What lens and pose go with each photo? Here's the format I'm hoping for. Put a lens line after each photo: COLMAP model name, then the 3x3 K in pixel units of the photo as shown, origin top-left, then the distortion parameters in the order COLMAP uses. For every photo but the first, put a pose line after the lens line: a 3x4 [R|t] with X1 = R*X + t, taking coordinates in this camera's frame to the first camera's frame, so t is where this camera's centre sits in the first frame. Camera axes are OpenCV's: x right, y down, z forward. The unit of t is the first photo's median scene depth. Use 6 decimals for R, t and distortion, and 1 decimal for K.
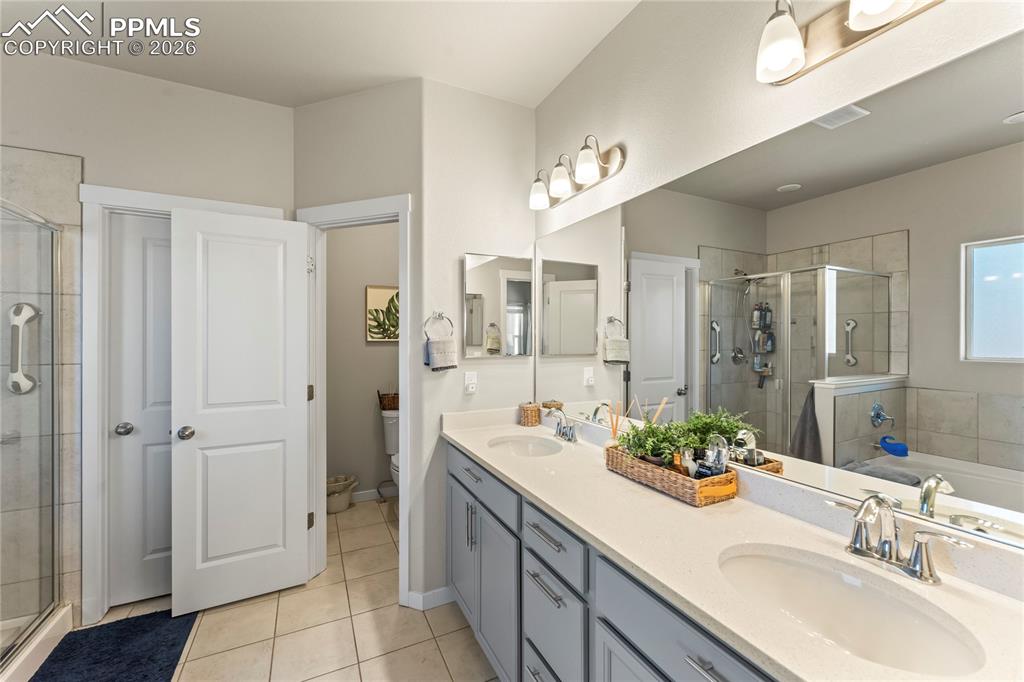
lens RADIAL K [[410.3, 0, 512.2], [0, 410.3, 340.0], [0, 0, 1]] dist [-0.000665, -0.000072]
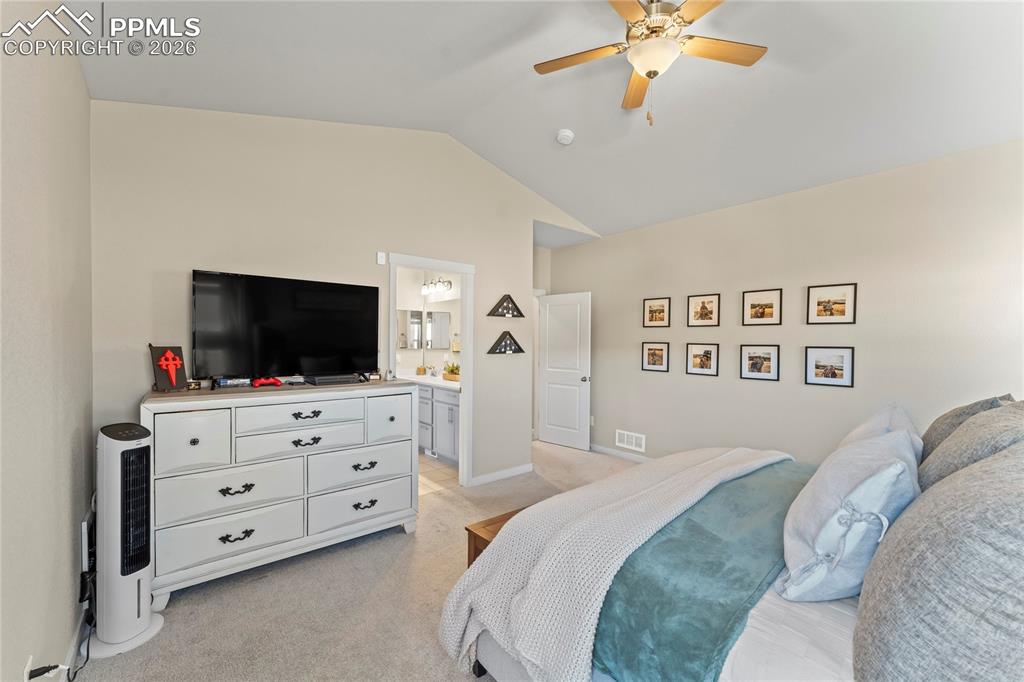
lens RADIAL K [[410.3, 0, 512.5], [0, 410.3, 342.8], [0, 0, 1]] dist [-0.000665, -0.000072]
pose [[0.969932, 0.003283, 0.243353, -0.028422], [-0.004862, 0.999971, 0.005887, -0.016815], [-0.243326, -0.006893, 0.969920, -1.484185]]
